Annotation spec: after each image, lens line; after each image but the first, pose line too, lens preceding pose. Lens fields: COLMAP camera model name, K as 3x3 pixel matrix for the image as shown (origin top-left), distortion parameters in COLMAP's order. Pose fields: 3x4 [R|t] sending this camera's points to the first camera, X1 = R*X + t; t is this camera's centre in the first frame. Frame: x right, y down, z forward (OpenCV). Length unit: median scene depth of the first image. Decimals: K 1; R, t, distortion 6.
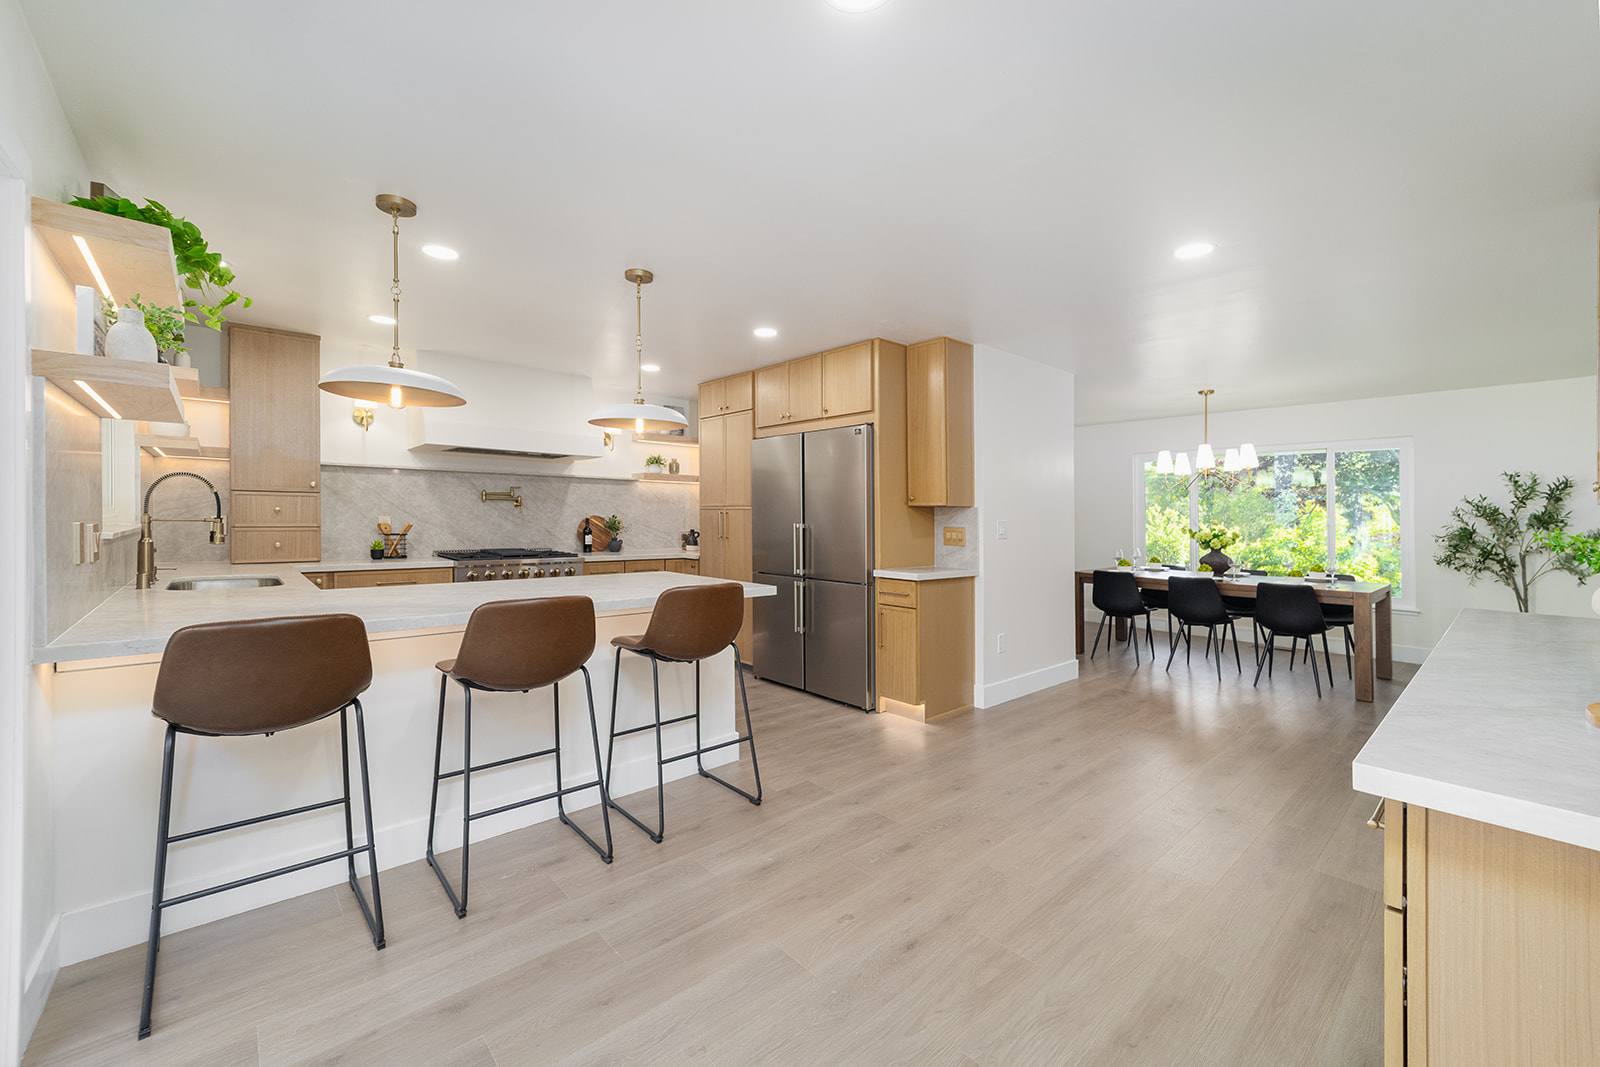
lens RADIAL K [[652.8, 0, 795.9], [0, 652.8, 530.6], [0, 0, 1]] dist [0.000170, 0.000514]
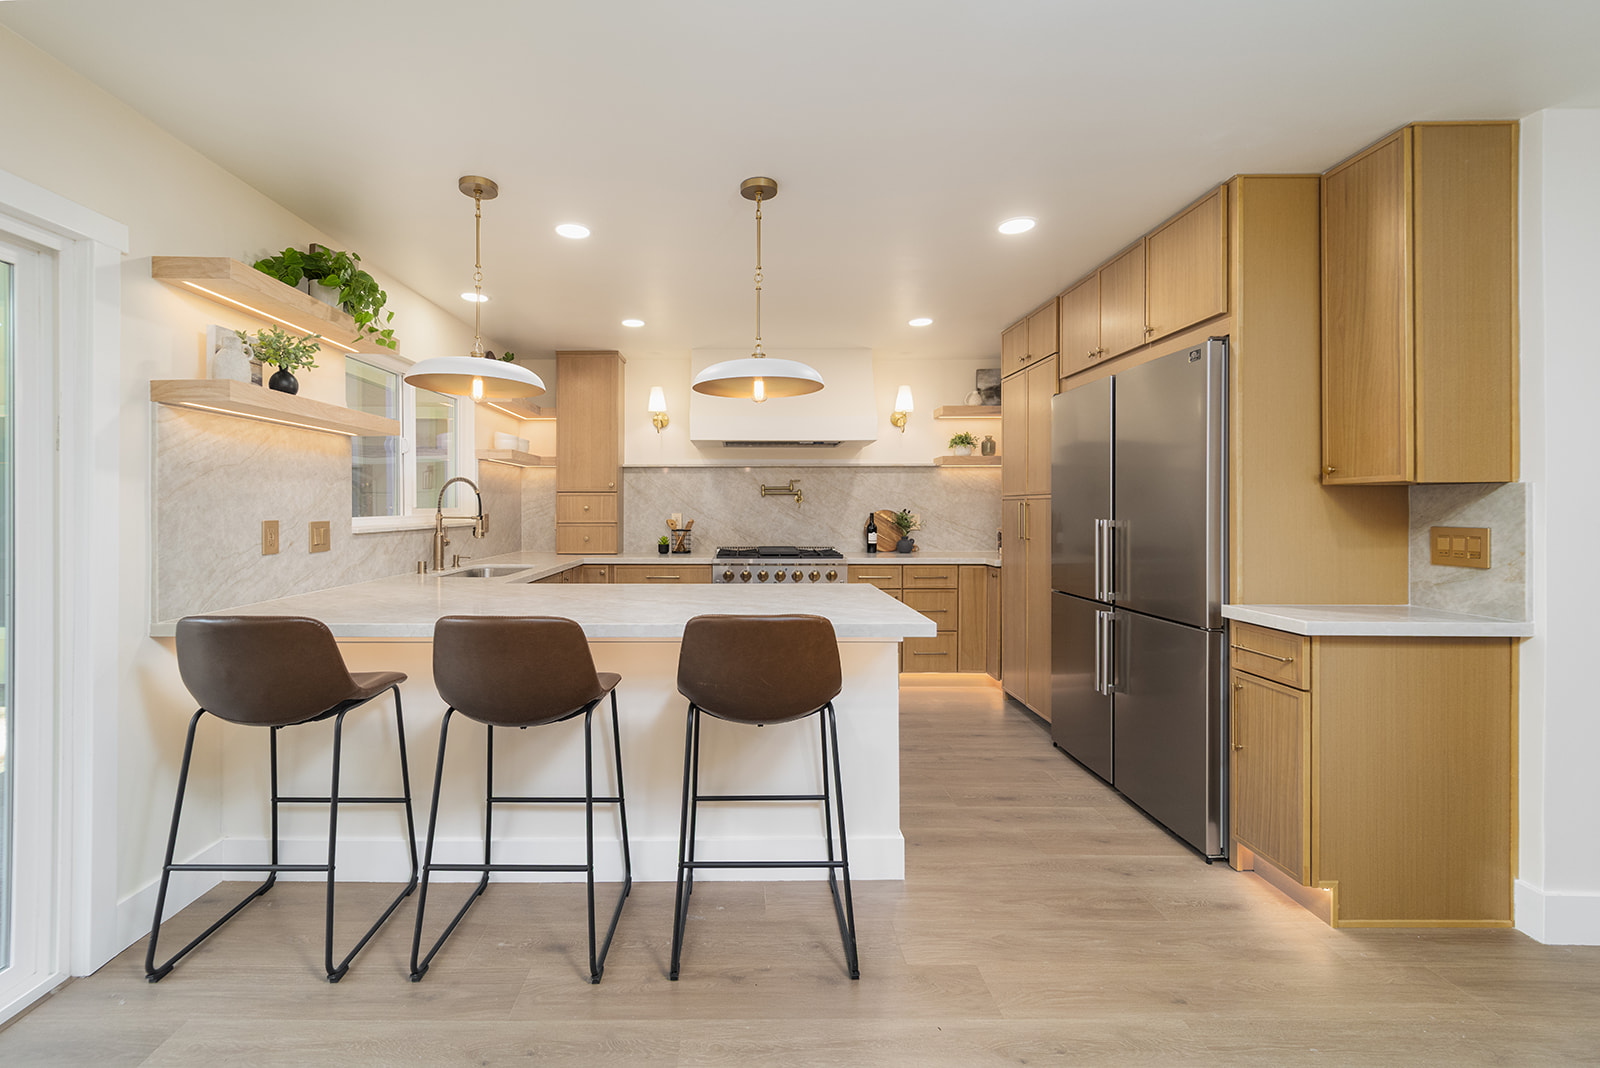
lens RADIAL K [[652.8, 0, 791.7], [0, 652.8, 524.6], [0, 0, 1]] dist [0.000170, 0.000514]
pose [[0.740594, 0.004809, -0.671936, 0.204286], [-0.005322, 0.999985, 0.001290, -0.005096], [0.671932, 0.002621, 0.740608, 0.332250]]
